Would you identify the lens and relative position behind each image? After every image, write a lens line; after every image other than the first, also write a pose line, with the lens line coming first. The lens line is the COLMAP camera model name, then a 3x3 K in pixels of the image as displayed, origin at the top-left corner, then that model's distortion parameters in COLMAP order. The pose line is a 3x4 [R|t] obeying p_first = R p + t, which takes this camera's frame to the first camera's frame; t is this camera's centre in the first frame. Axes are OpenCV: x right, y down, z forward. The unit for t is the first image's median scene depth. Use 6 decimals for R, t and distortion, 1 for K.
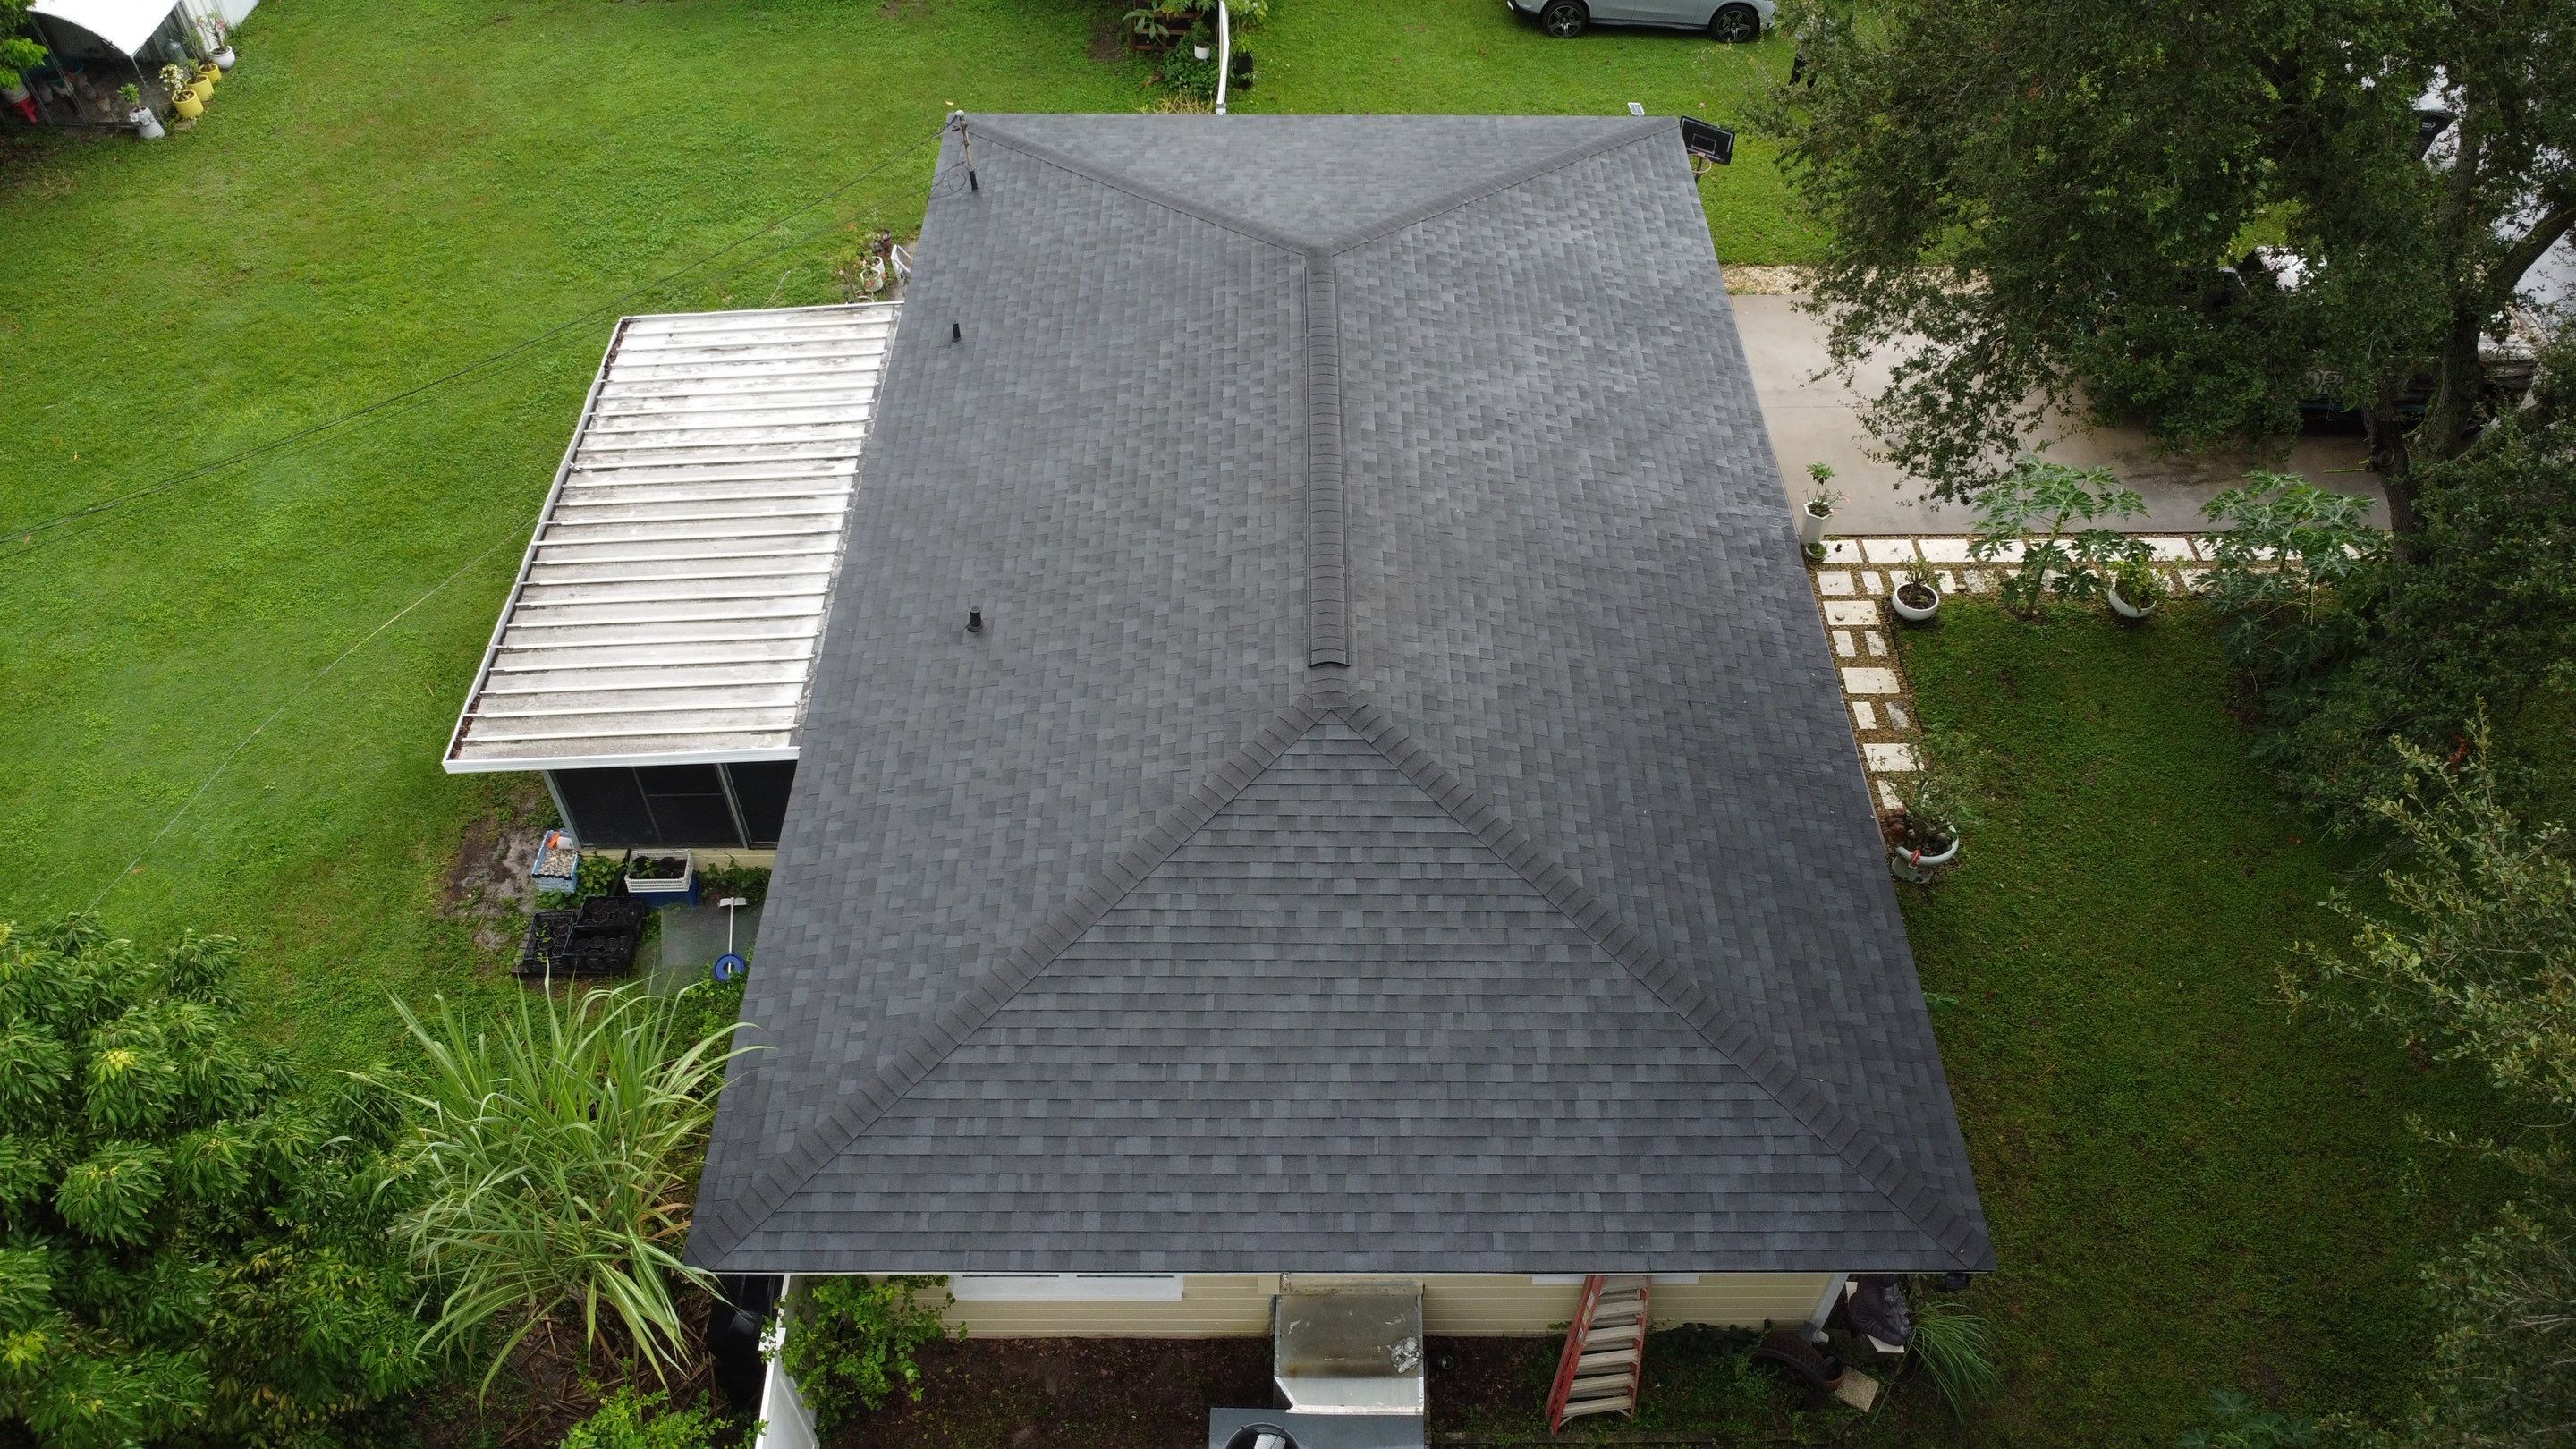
lens RADIAL K [[1868.4, 0, 1276.6], [0, 1868.4, 723.2], [0, 0, 1]] dist [-0.029783, -0.007900]
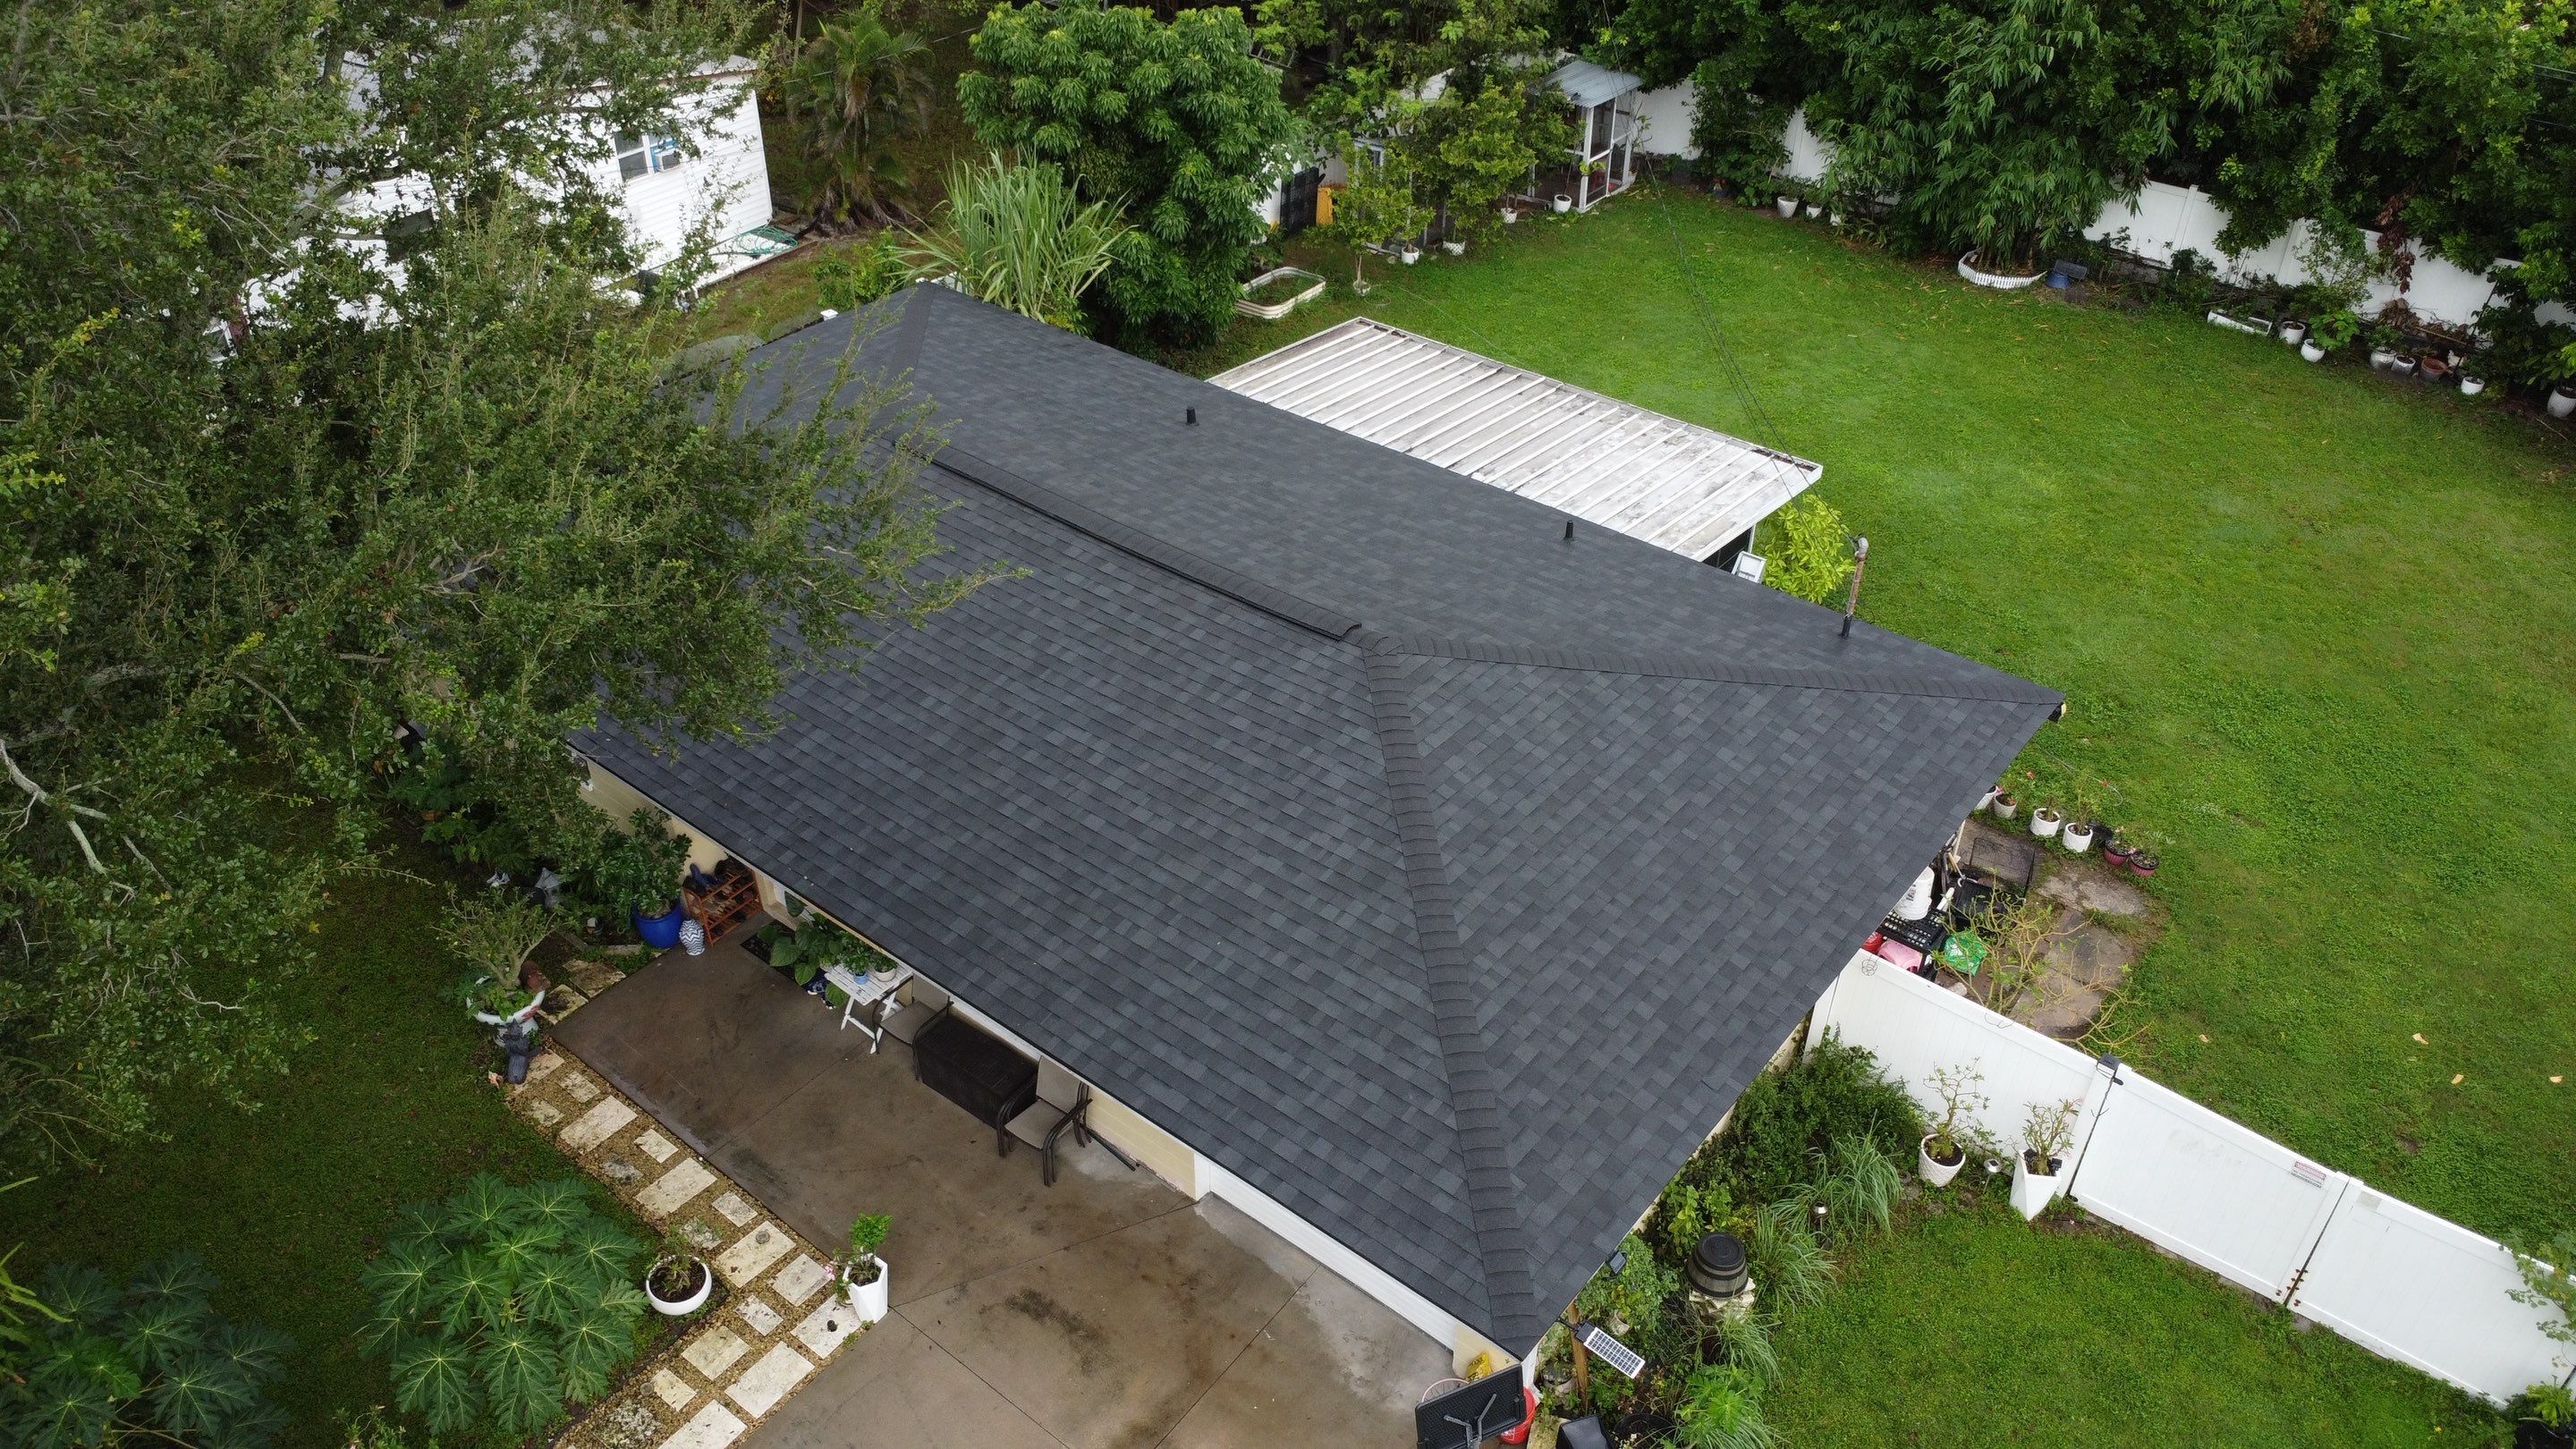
lens RADIAL K [[1868.4, 0, 1279.7], [0, 1868.4, 720.7], [0, 0, 1]] dist [-0.029783, -0.007900]
pose [[-0.629211, 0.451417, -0.632706, 0.682054], [-0.574997, 0.277358, 0.769708, -0.992151], [0.522945, 0.848113, 0.085047, 1.090041]]
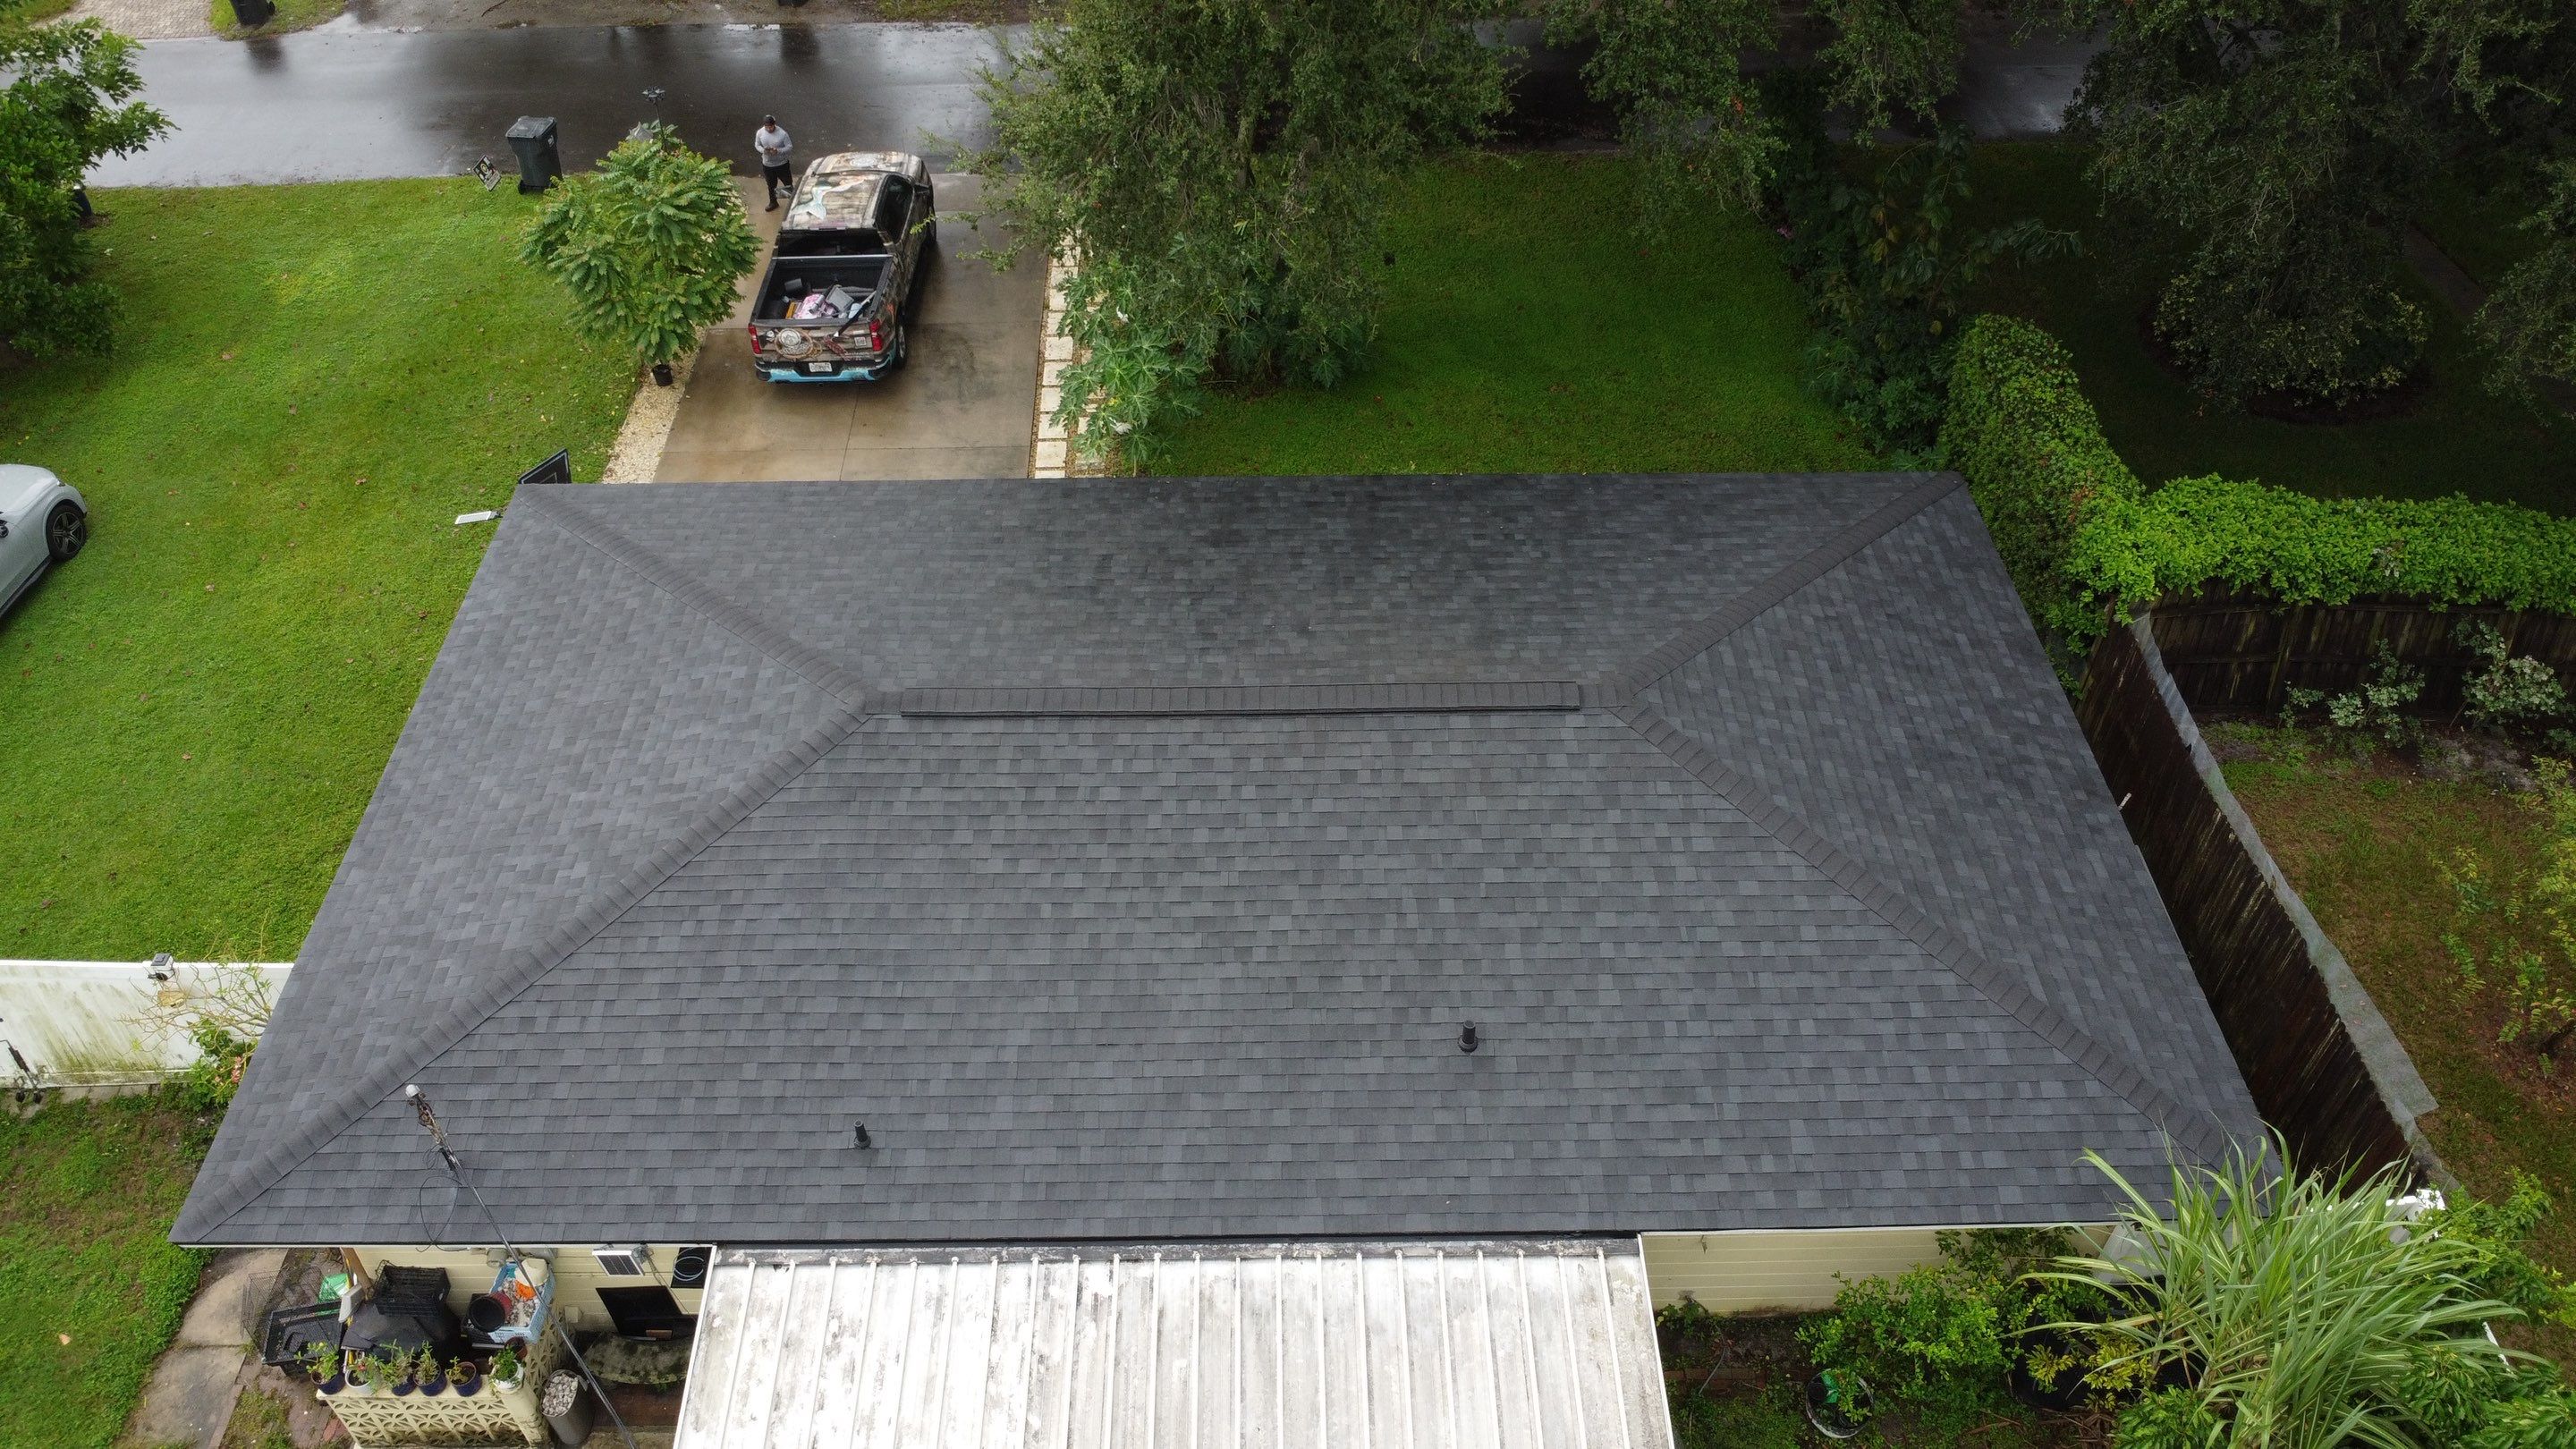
lens RADIAL K [[1868.4, 0, 1281.4], [0, 1868.4, 714.3], [0, 0, 1]] dist [-0.029783, -0.007900]
pose [[-0.016904, -0.687272, 0.726204, -0.671521], [0.735904, 0.483138, 0.474366, -0.587710], [-0.676875, 0.542435, 0.497599, 0.552453]]
